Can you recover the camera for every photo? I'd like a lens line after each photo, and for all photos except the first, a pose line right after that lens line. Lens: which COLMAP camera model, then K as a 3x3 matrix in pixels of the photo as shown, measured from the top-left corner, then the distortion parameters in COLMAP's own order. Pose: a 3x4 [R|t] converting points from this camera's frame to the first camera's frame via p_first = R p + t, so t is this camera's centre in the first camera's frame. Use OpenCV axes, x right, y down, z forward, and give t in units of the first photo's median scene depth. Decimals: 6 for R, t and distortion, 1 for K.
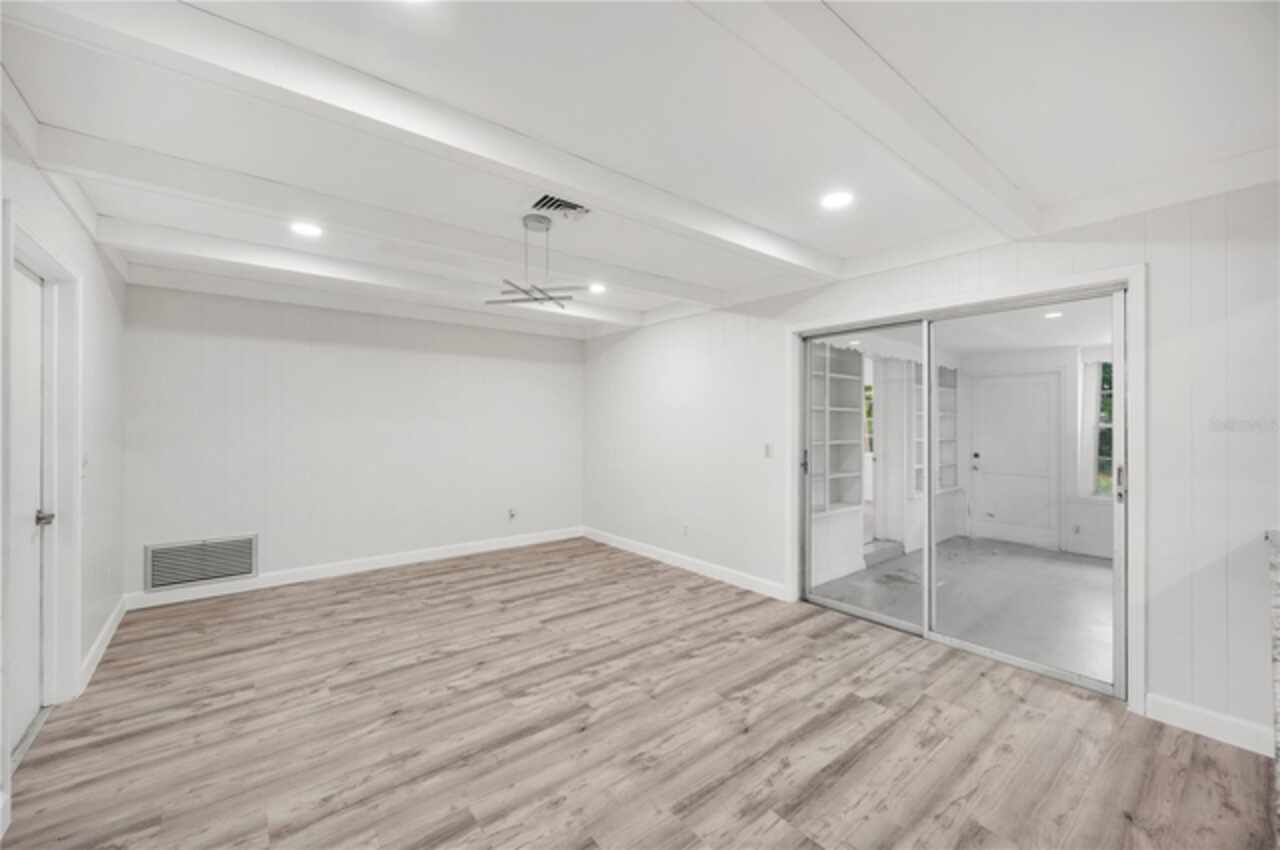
lens RADIAL K [[513.3, 0, 639.0], [0, 513.3, 422.4], [0, 0, 1]] dist [0.000710, -0.000028]
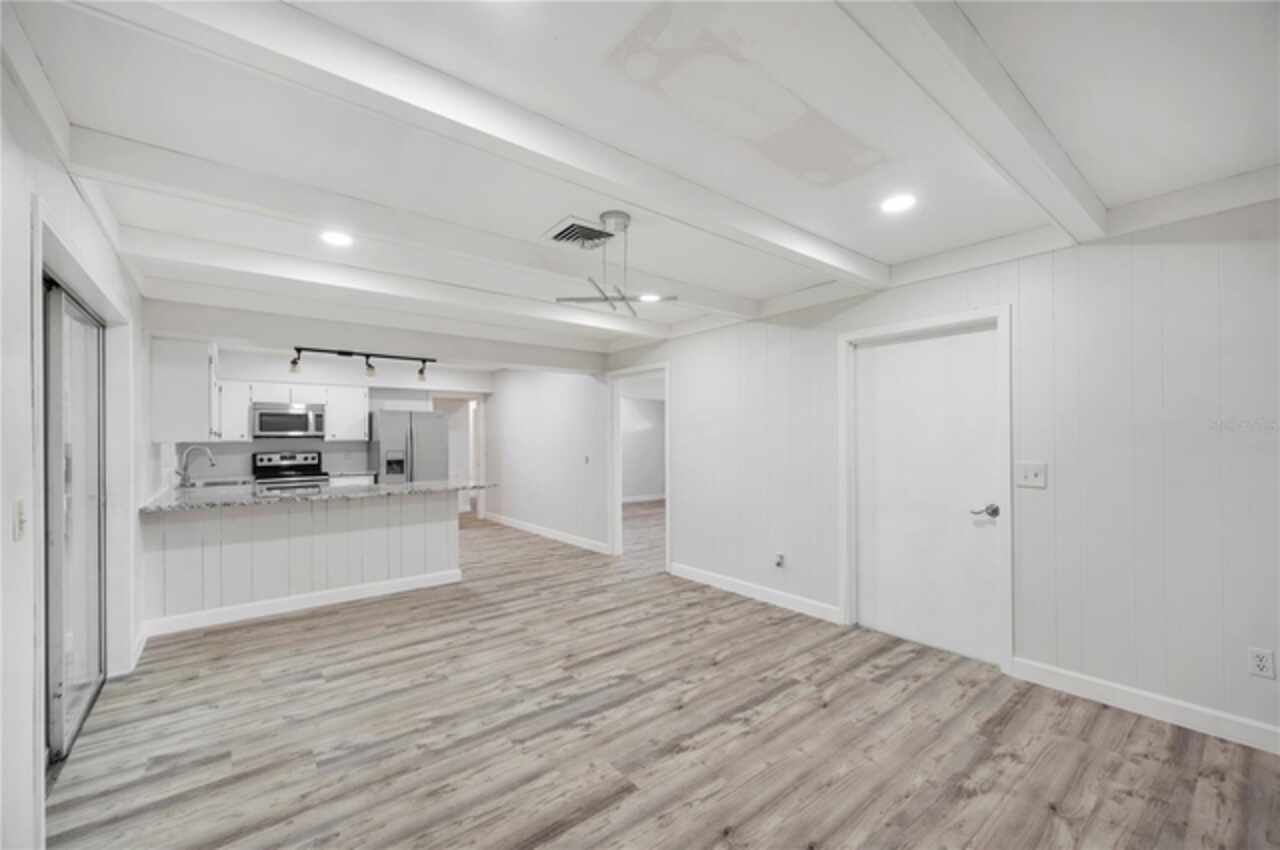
lens RADIAL K [[513.3, 0, 642.0], [0, 513.3, 430.8], [0, 0, 1]] dist [0.000710, -0.000028]
pose [[-0.999986, 0.005029, -0.001842, -0.253387], [0.005055, 0.999890, -0.013941, -0.000335], [0.001772, -0.013950, -0.999901, 1.984895]]
